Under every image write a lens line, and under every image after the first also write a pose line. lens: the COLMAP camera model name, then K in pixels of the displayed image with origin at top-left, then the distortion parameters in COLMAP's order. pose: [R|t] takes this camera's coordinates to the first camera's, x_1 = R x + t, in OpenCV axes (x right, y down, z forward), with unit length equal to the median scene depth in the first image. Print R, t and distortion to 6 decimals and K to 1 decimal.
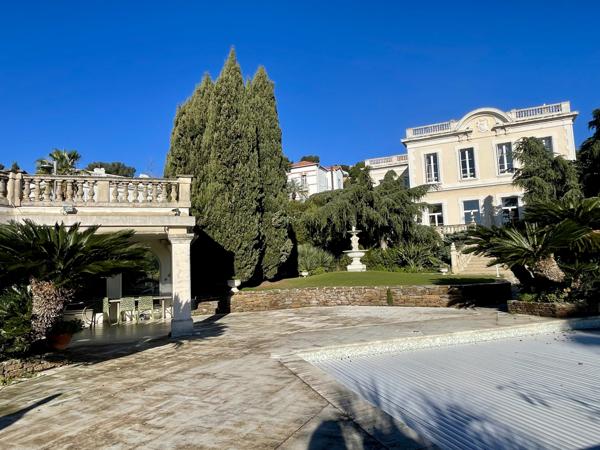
lens RADIAL K [[405.0, 0, 300.0], [0, 405.0, 225.5], [0, 0, 1]] dist [-0.000581, -0.001152]
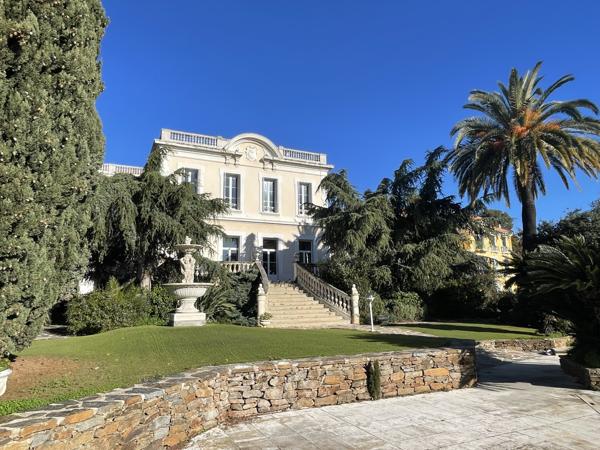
lens RADIAL K [[405.0, 0, 300.1], [0, 405.0, 224.0], [0, 0, 1]] dist [-0.000581, -0.001152]
pose [[0.636896, 0.177856, 0.750154, -0.119065], [-0.077997, 0.982898, -0.166817, 0.043938], [-0.766994, 0.047735, 0.639876, 0.399468]]
